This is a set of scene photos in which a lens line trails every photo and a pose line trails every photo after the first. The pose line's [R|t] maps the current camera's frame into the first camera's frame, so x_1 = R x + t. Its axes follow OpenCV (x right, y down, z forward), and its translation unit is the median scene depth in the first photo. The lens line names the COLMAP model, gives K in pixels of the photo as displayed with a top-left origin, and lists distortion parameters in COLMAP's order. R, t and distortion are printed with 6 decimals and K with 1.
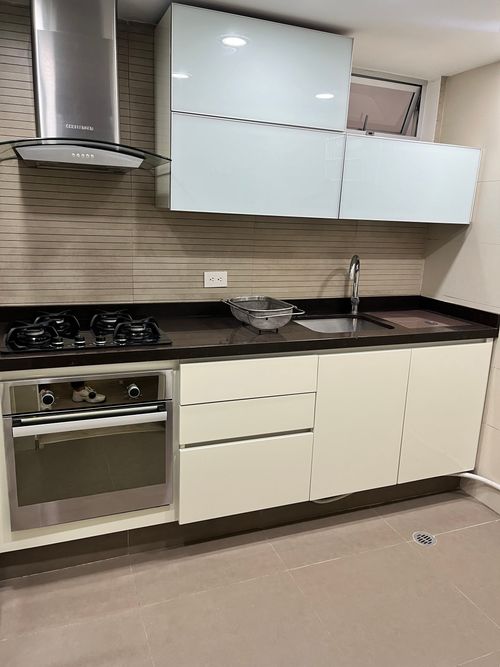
lens RADIAL K [[501.0, 0, 253.6], [0, 501.0, 338.6], [0, 0, 1]] dist [0.037438, -0.068526]
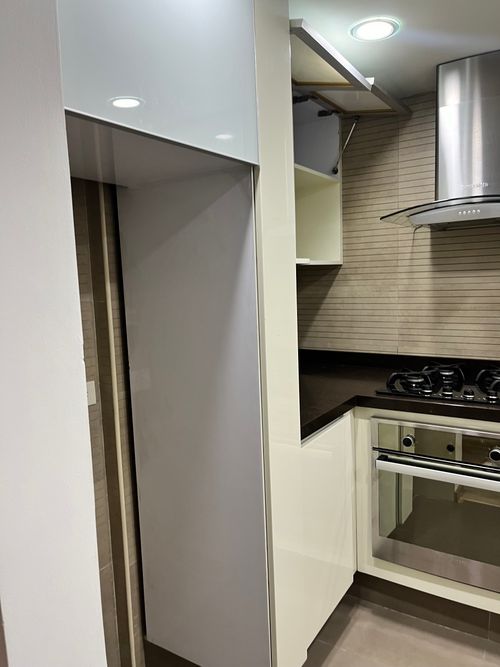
lens RADIAL K [[501.0, 0, 253.5], [0, 501.0, 333.5], [0, 0, 1]] dist [0.037438, -0.068526]
pose [[0.567107, 0.029479, -0.823116, 0.229337], [-0.132967, 0.989527, -0.056173, -0.002933], [0.812840, 0.141304, 0.565088, 0.081420]]
